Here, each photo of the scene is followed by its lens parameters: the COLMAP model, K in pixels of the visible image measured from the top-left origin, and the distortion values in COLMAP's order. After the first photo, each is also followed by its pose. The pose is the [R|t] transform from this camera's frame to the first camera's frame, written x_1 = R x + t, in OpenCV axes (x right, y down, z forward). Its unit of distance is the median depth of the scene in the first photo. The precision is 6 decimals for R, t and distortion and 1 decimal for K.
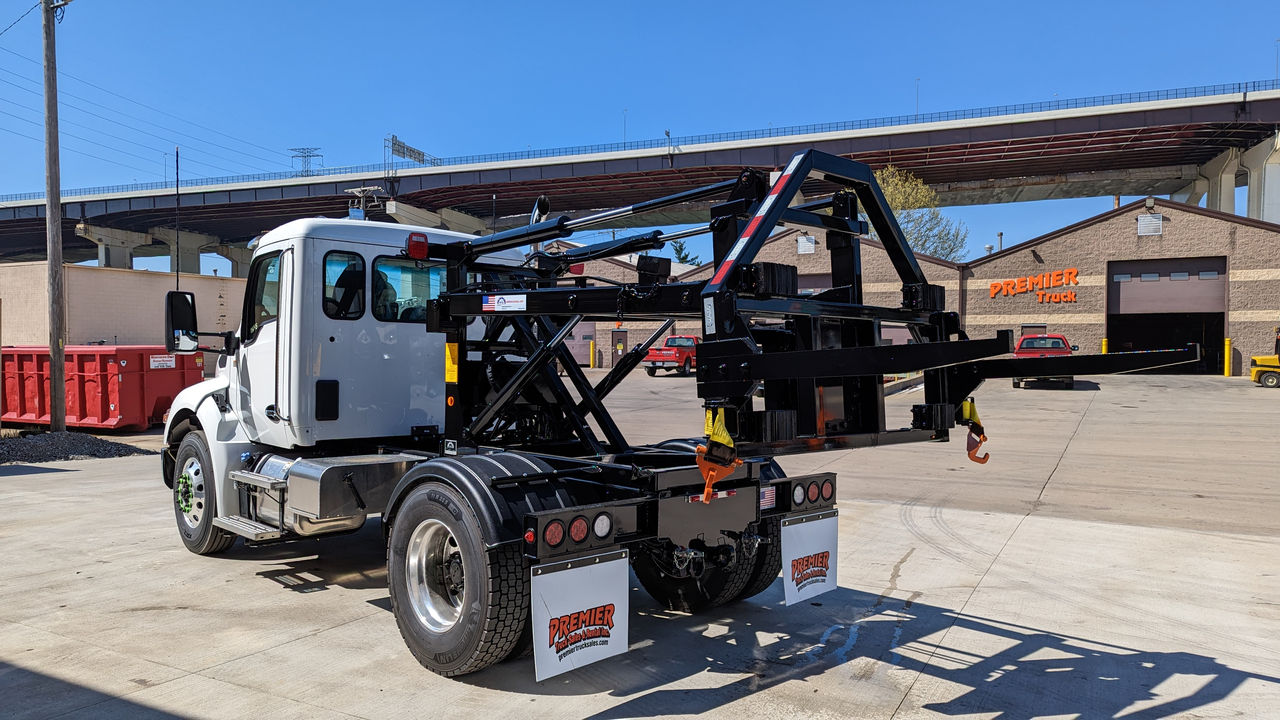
lens RADIAL K [[904.8, 0, 634.3], [0, 904.8, 356.6], [0, 0, 1]] dist [0.071783, -0.064517]
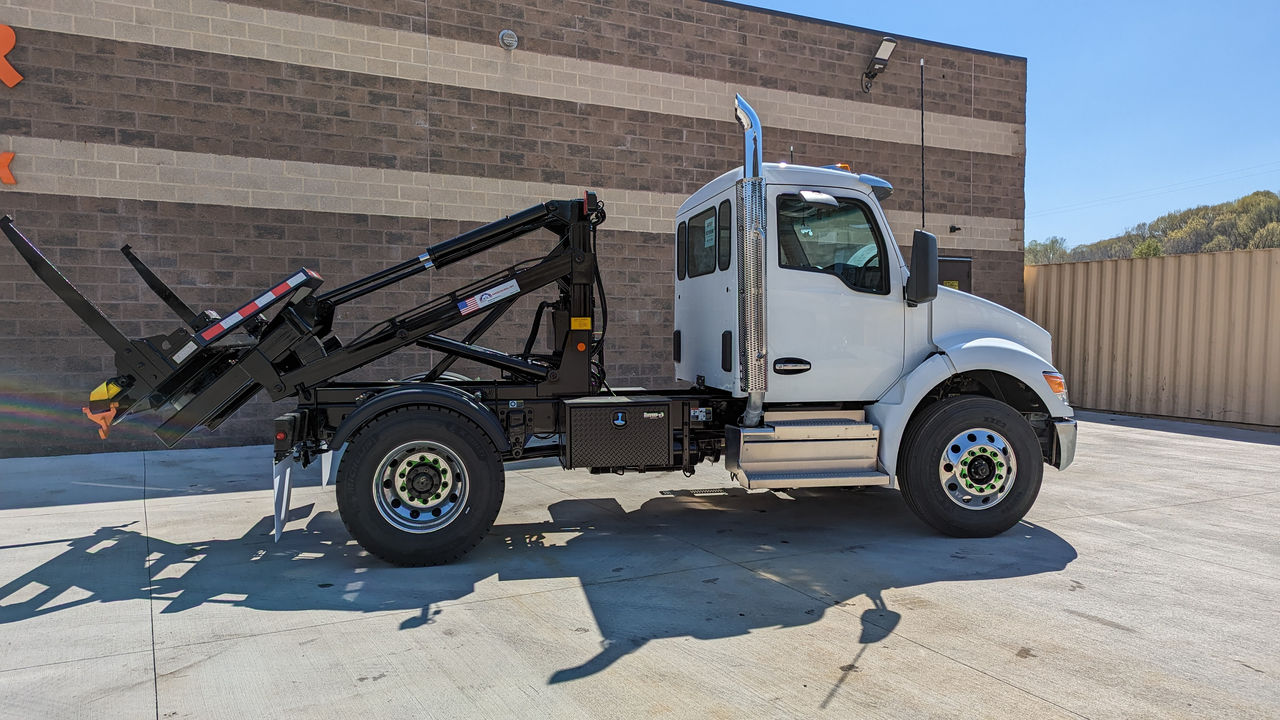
lens RADIAL K [[904.8, 0, 635.5], [0, 904.8, 362.5], [0, 0, 1]] dist [0.070372, -0.064637]
pose [[-0.554615, 0.018631, -0.831898, 0.443790], [-0.002961, 0.999699, 0.024363, 0.025231], [0.832102, 0.015975, -0.554393, 1.019553]]
